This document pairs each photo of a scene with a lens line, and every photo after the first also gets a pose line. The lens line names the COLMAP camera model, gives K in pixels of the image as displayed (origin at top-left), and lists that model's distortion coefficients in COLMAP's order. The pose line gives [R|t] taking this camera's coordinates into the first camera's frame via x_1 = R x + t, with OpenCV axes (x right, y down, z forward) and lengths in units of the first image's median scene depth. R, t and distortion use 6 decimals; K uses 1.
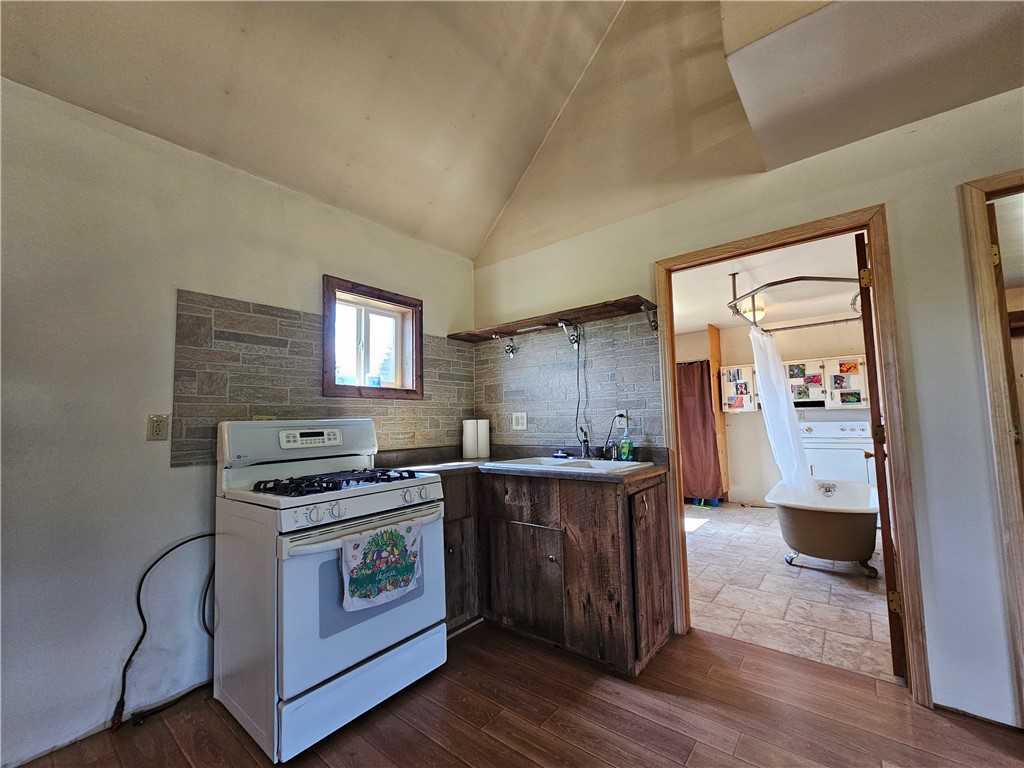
lens RADIAL K [[420.7, 0, 511.1], [0, 420.7, 389.4], [0, 0, 1]] dist [-0.001651, 0.000804]
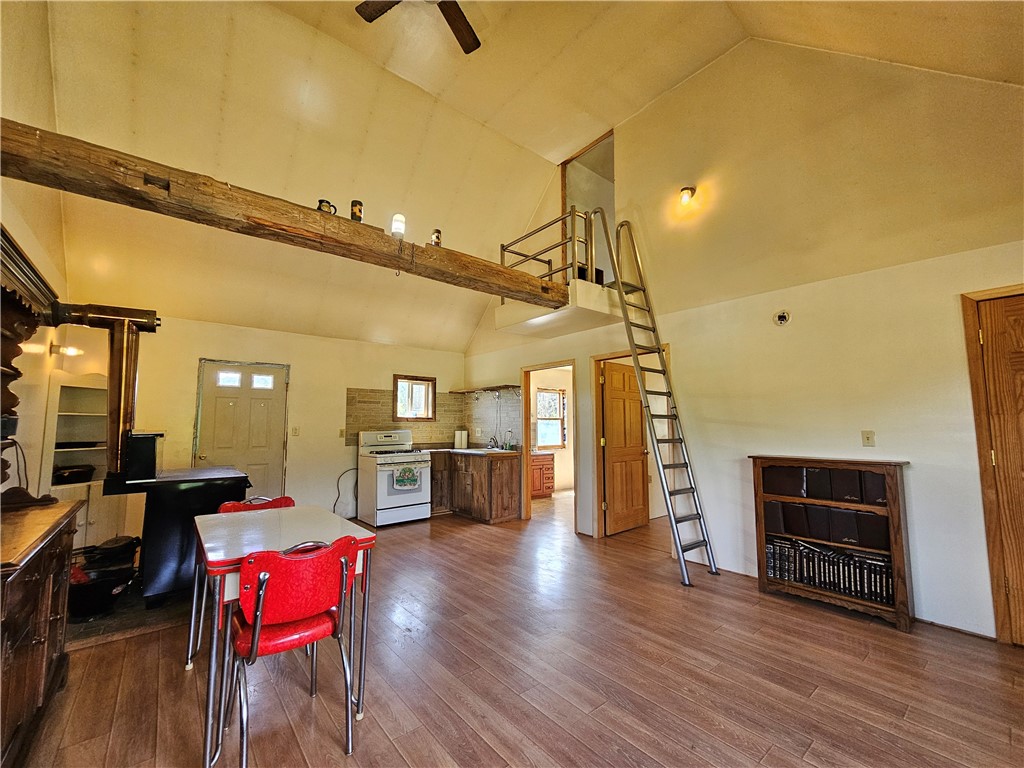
lens RADIAL K [[420.7, 0, 512.7], [0, 420.7, 391.8], [0, 0, 1]] dist [-0.001651, 0.000804]
pose [[0.979820, 0.003803, -0.199844, 0.893237], [-0.003784, 0.999993, 0.000477, -0.193200], [0.199845, 0.000289, 0.979828, -1.570931]]
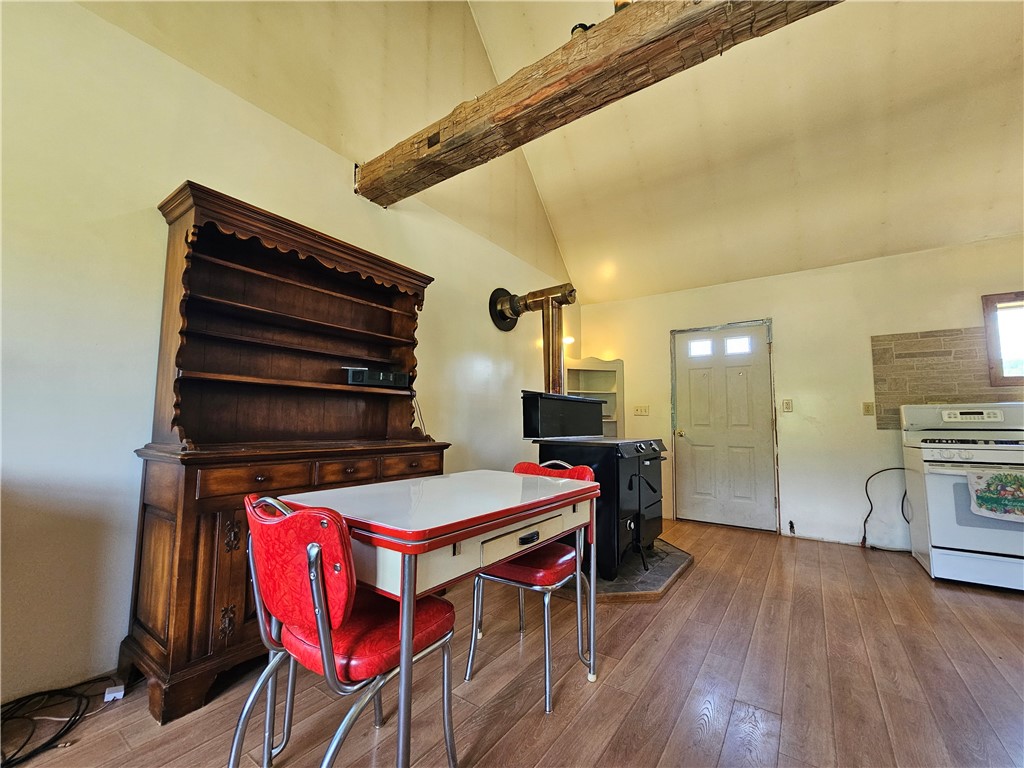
lens RADIAL K [[420.7, 0, 509.3], [0, 420.7, 386.9], [0, 0, 1]] dist [-0.001651, 0.000804]
pose [[0.066142, -0.063431, -0.995792, 0.874236], [0.066215, 0.996057, -0.059050, -0.005290], [0.995611, -0.062030, 0.070082, -0.694598]]
